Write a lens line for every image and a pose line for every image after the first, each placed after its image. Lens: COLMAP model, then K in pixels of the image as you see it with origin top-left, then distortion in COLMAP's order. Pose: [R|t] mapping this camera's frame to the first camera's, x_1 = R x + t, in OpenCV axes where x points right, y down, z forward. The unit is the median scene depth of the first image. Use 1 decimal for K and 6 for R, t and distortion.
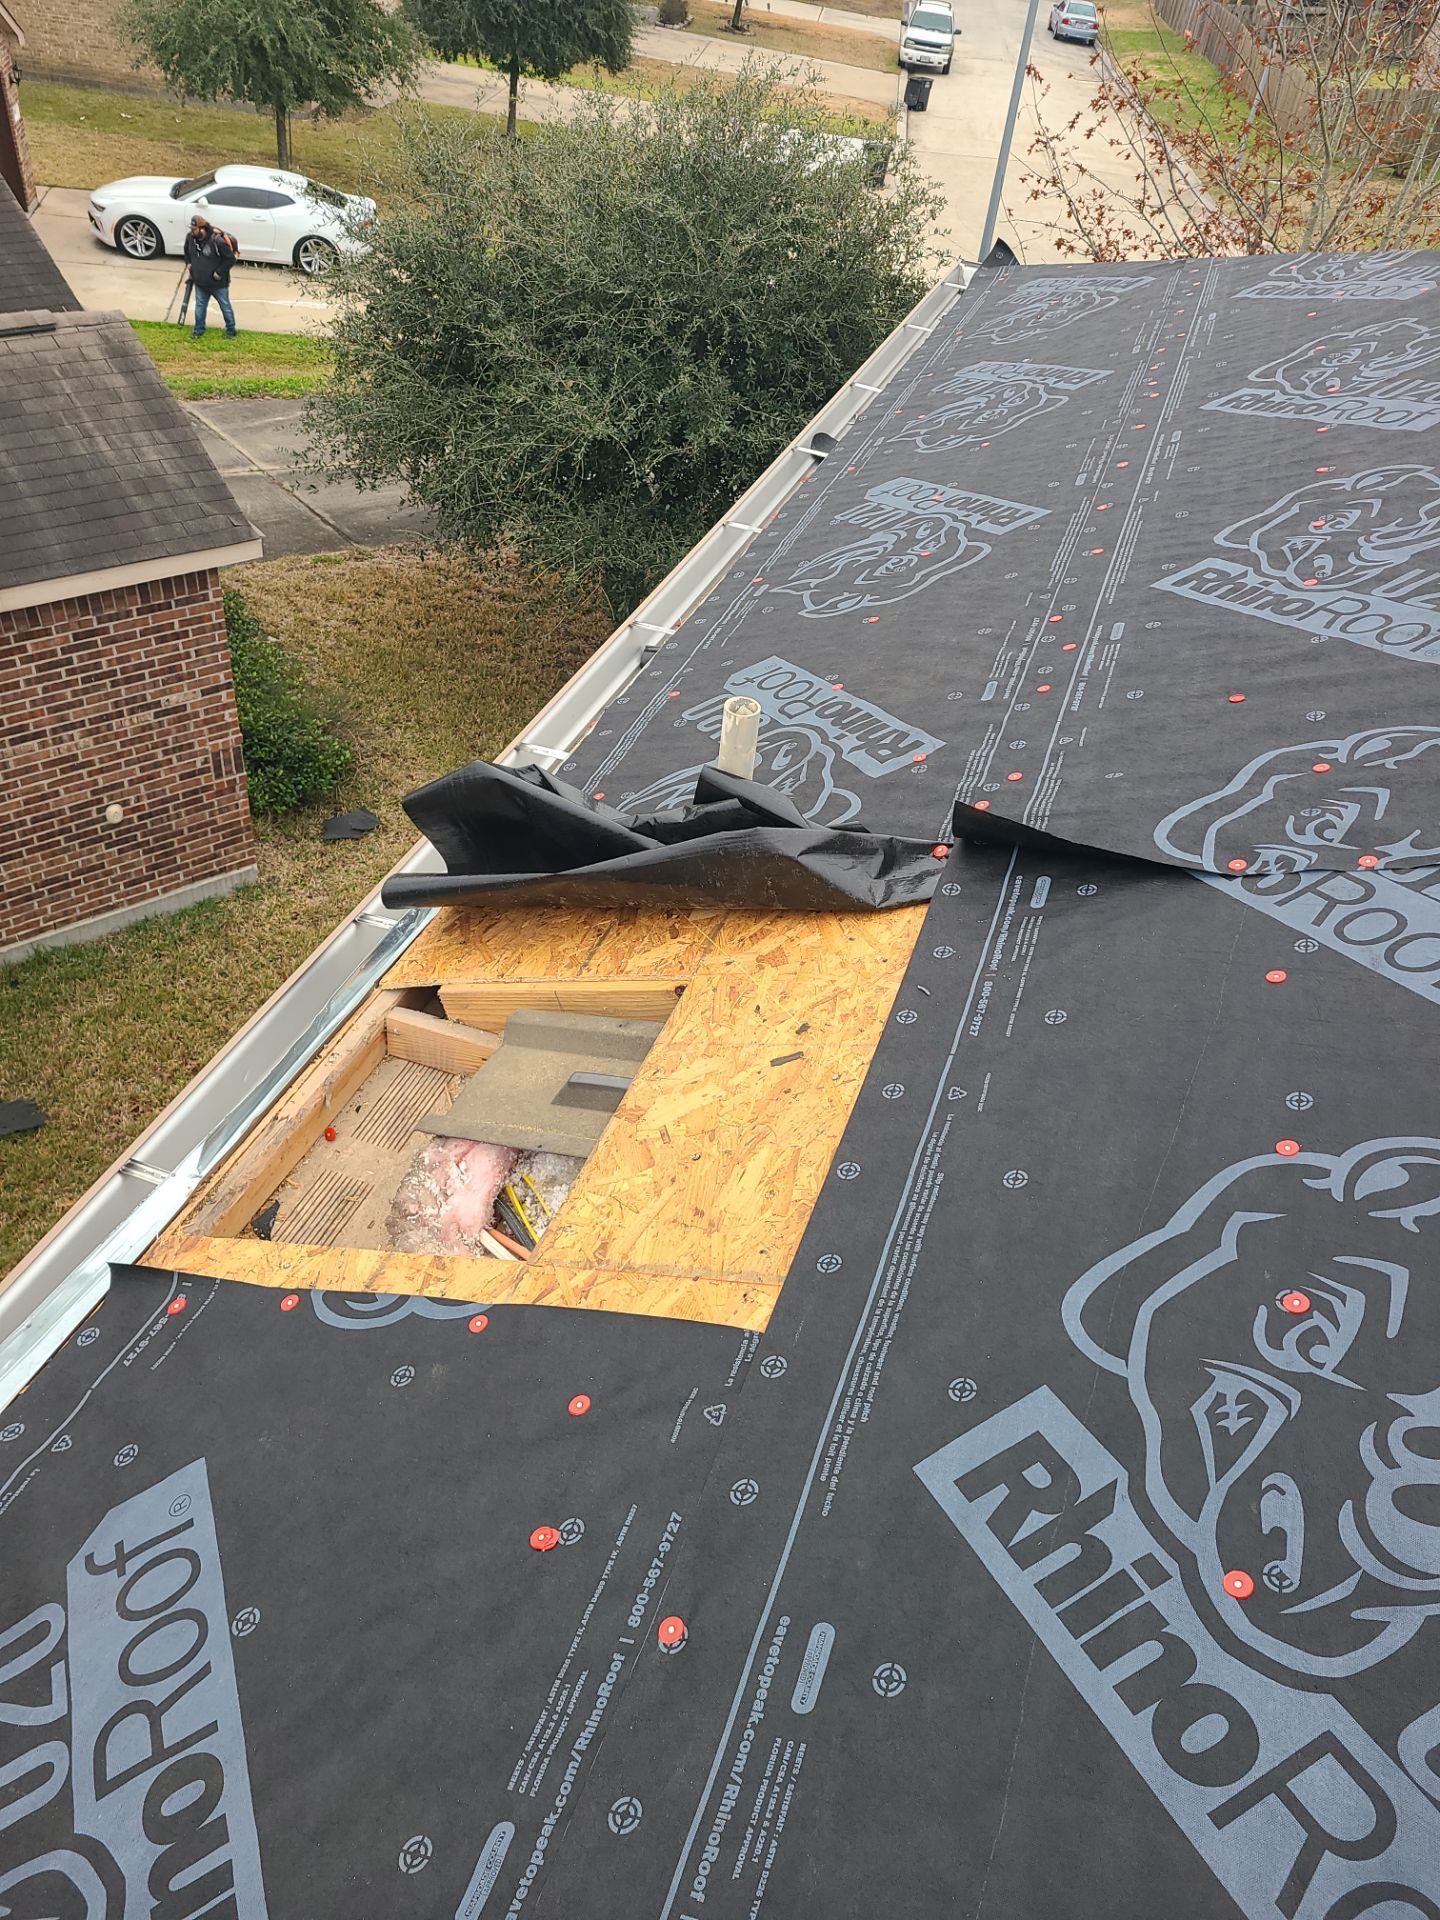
lens RADIAL K [[1436.2, 0, 694.3], [0, 1436.2, 953.8], [0, 0, 1]] dist [0.051815, -0.043575]
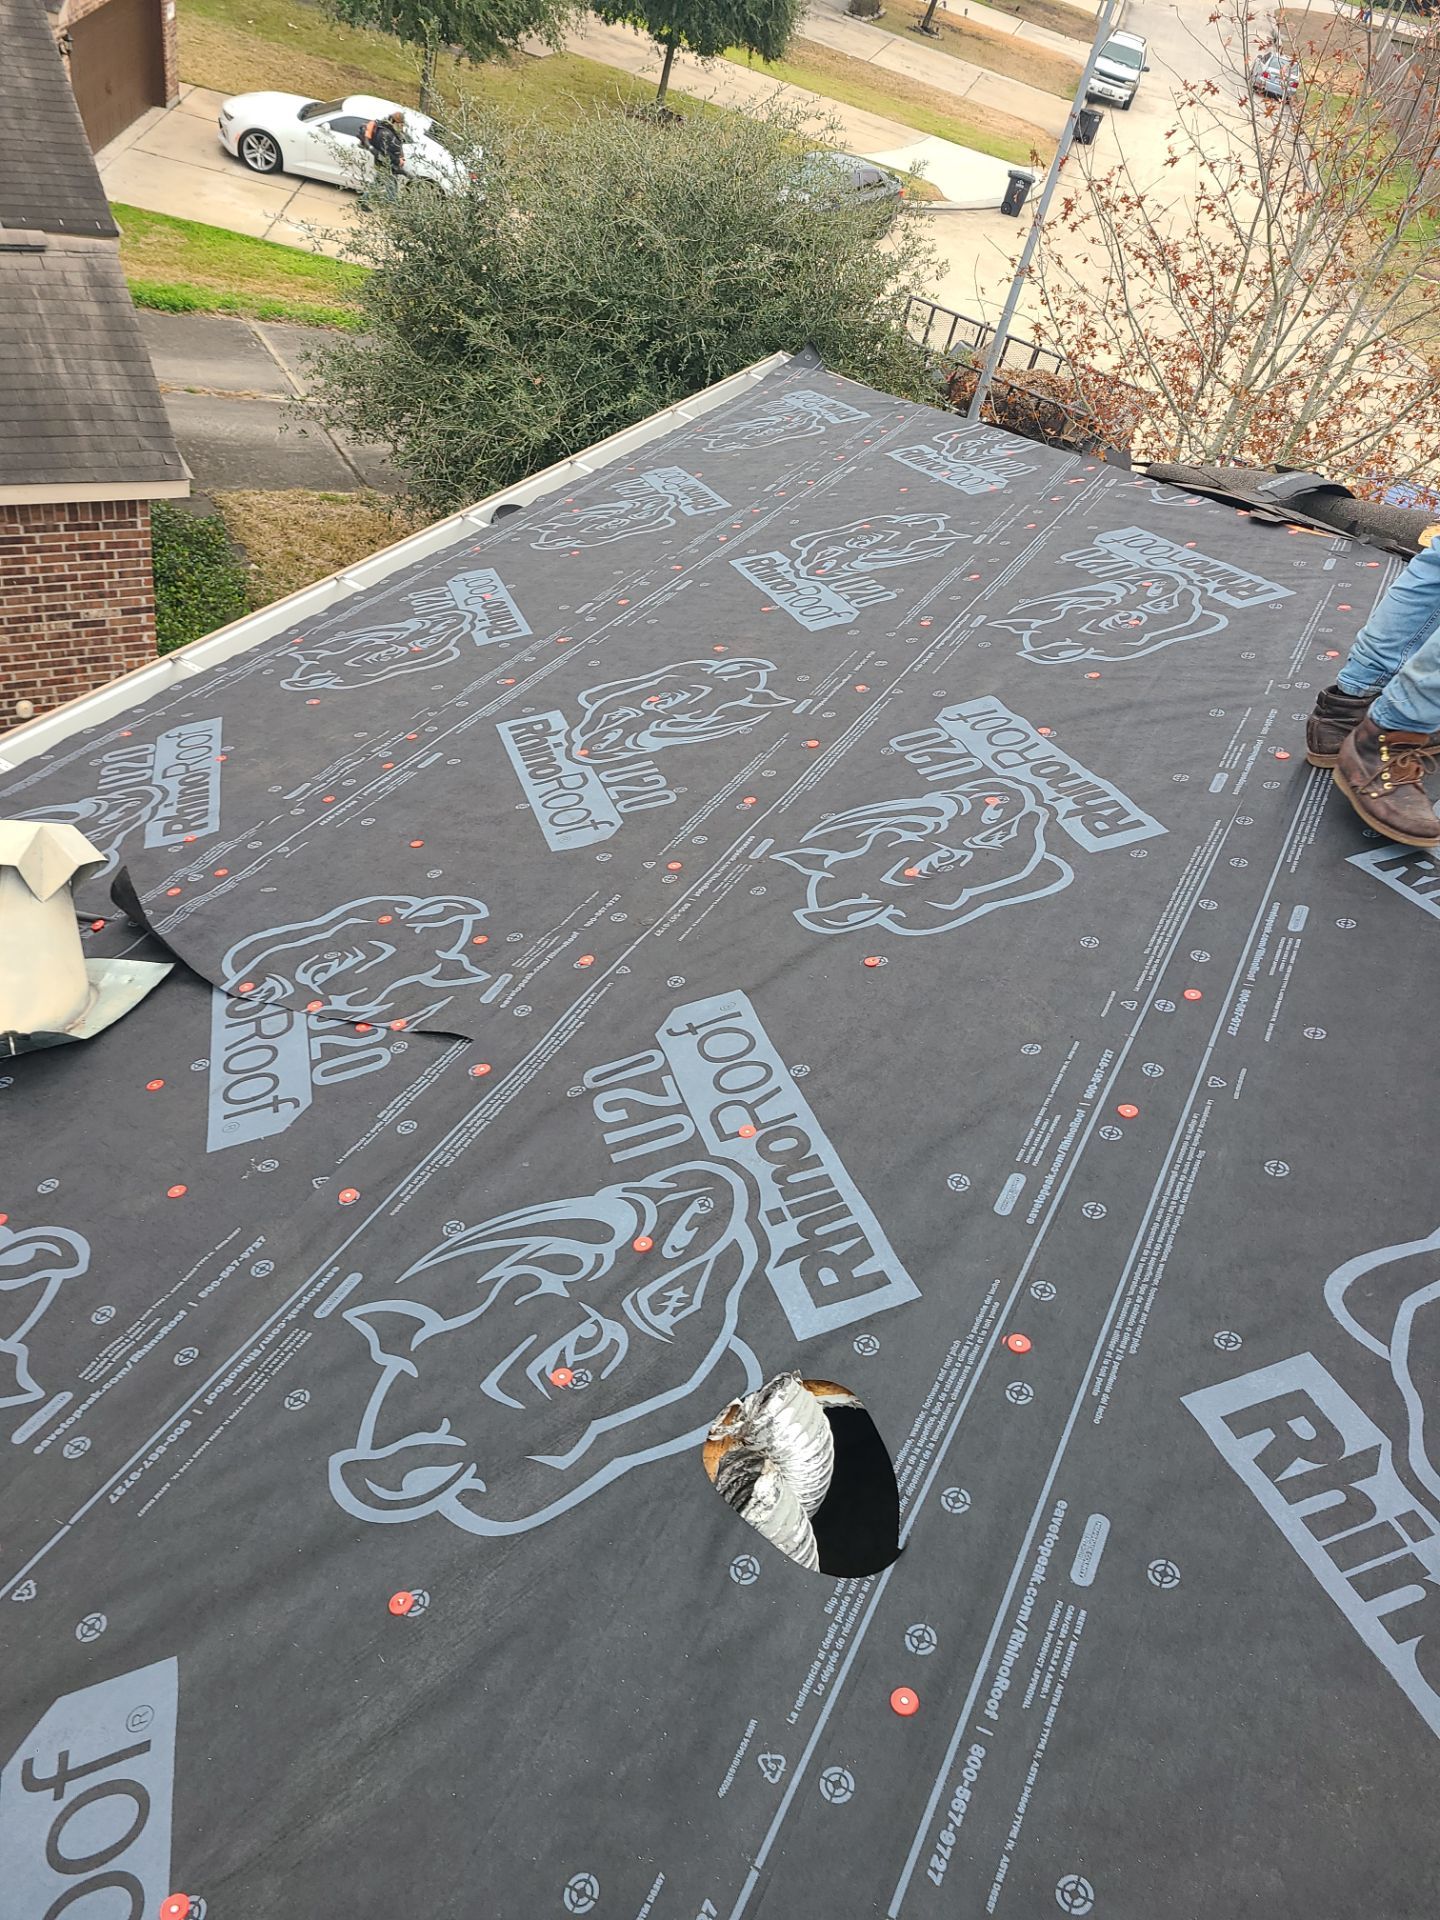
lens RADIAL K [[1436.2, 0, 694.3], [0, 1436.2, 953.8], [0, 0, 1]] dist [0.051815, -0.043575]
pose [[0.979925, 0.192392, -0.052266, 0.176558], [-0.191287, 0.981205, 0.025417, -0.042195], [0.056174, -0.014909, 0.998310, -0.042382]]
